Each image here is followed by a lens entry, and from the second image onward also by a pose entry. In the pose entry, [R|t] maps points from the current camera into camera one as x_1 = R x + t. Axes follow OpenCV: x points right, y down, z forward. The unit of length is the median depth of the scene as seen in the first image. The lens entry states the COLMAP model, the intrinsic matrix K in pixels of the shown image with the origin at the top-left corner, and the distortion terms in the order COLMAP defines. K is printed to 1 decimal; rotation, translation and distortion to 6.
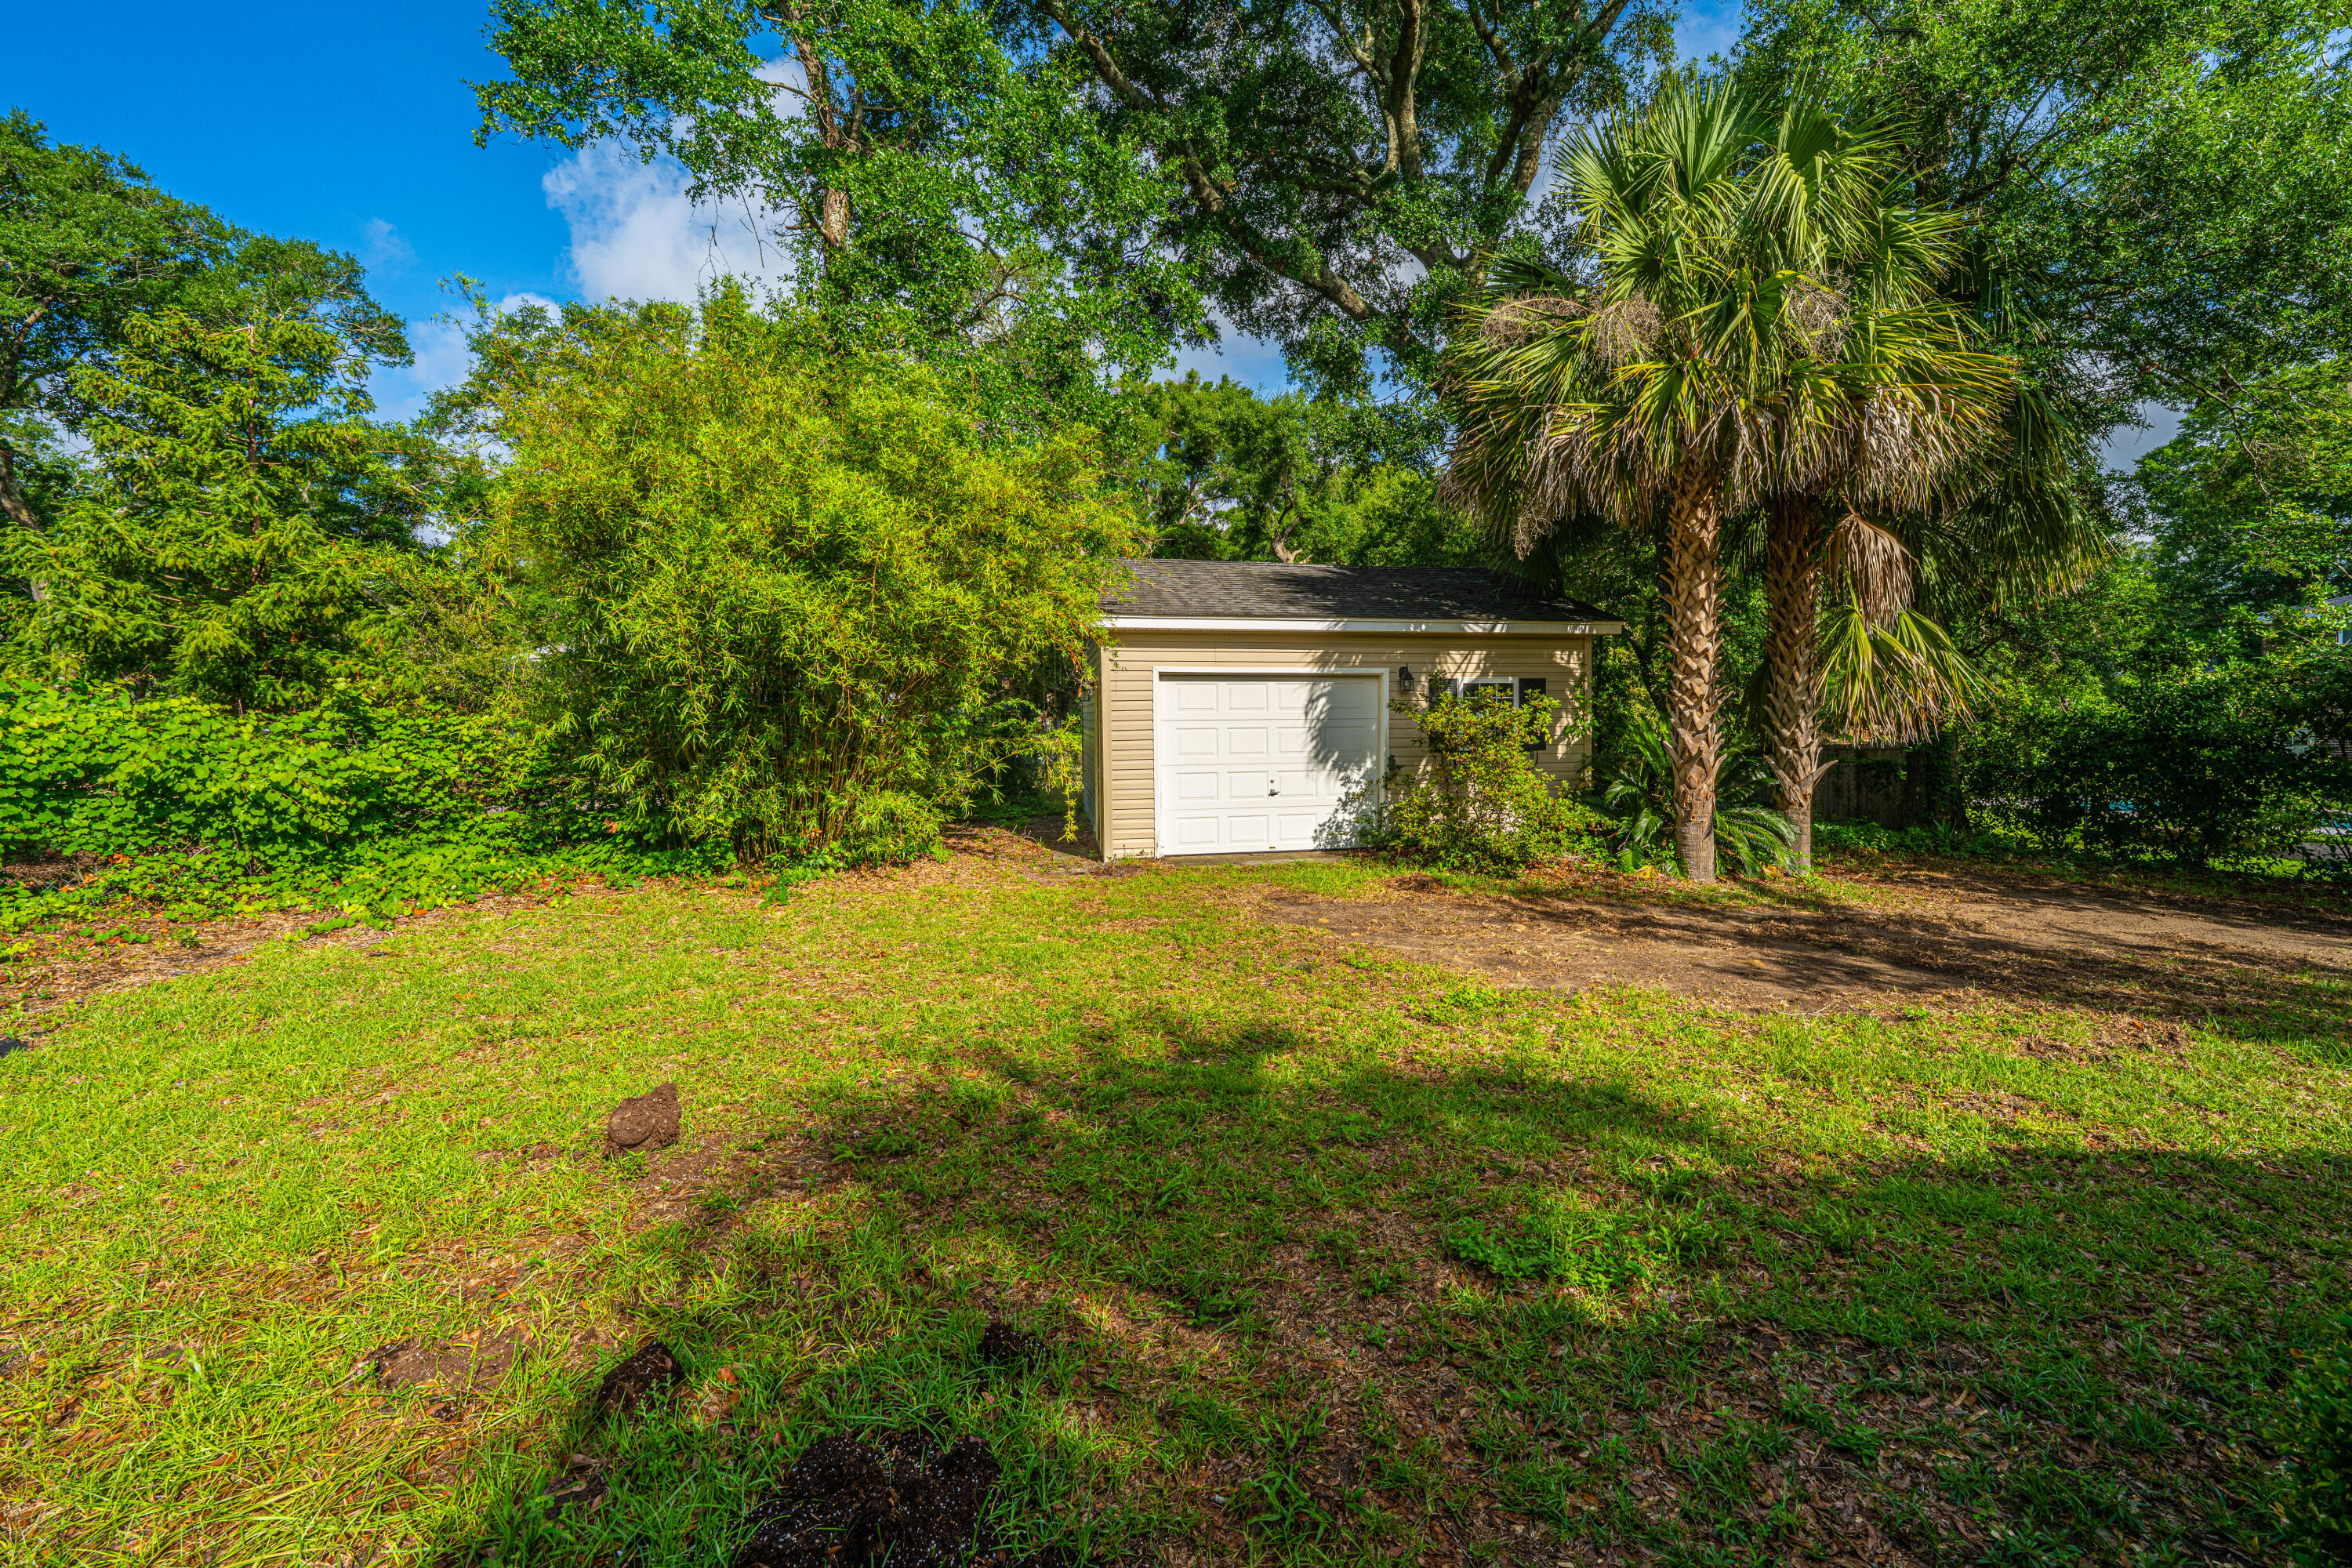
lens RADIAL K [[954.6, 0, 1176.0], [0, 954.6, 724.4], [0, 0, 1]] dist [-0.000172, 0.000021]
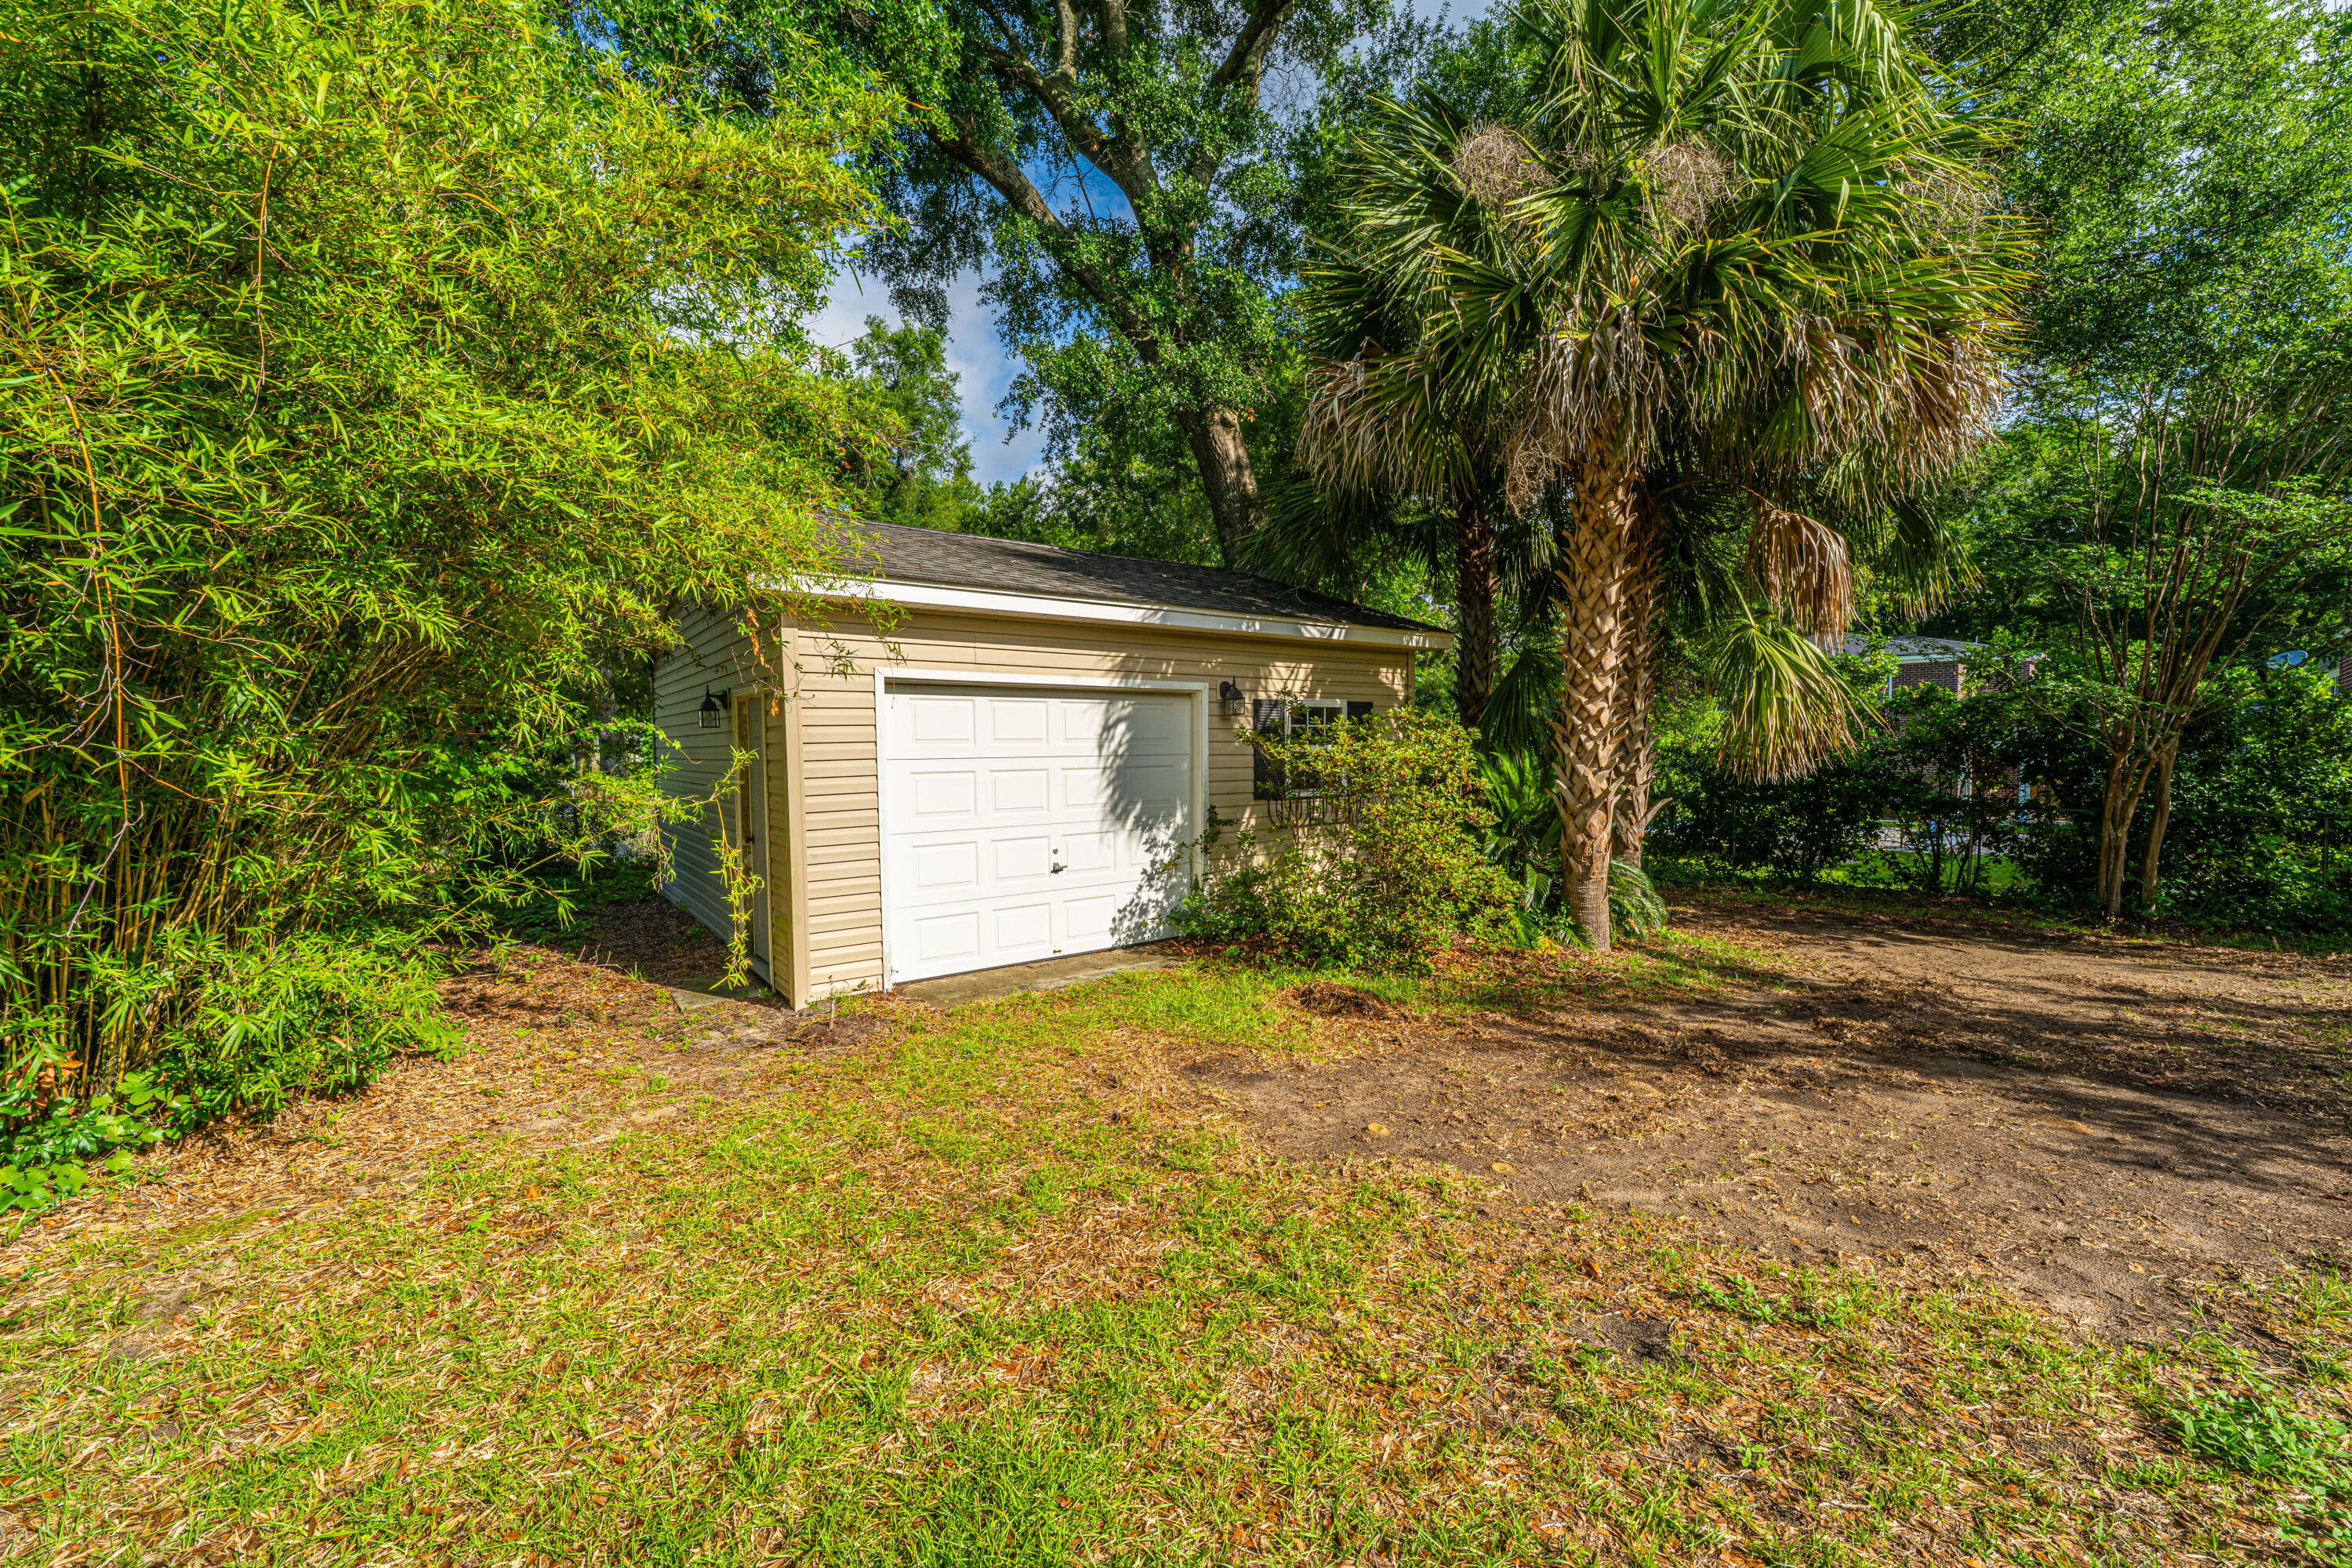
lens RADIAL K [[967.7, 0, 1176.0], [0, 967.7, 784.0], [0, 0, 1]] dist [0.000318, -0.000098]
pose [[0.891891, -0.019875, 0.451813, -0.125197], [0.008203, 0.999580, 0.027778, -0.004057], [-0.452175, -0.021068, 0.891680, 0.372938]]
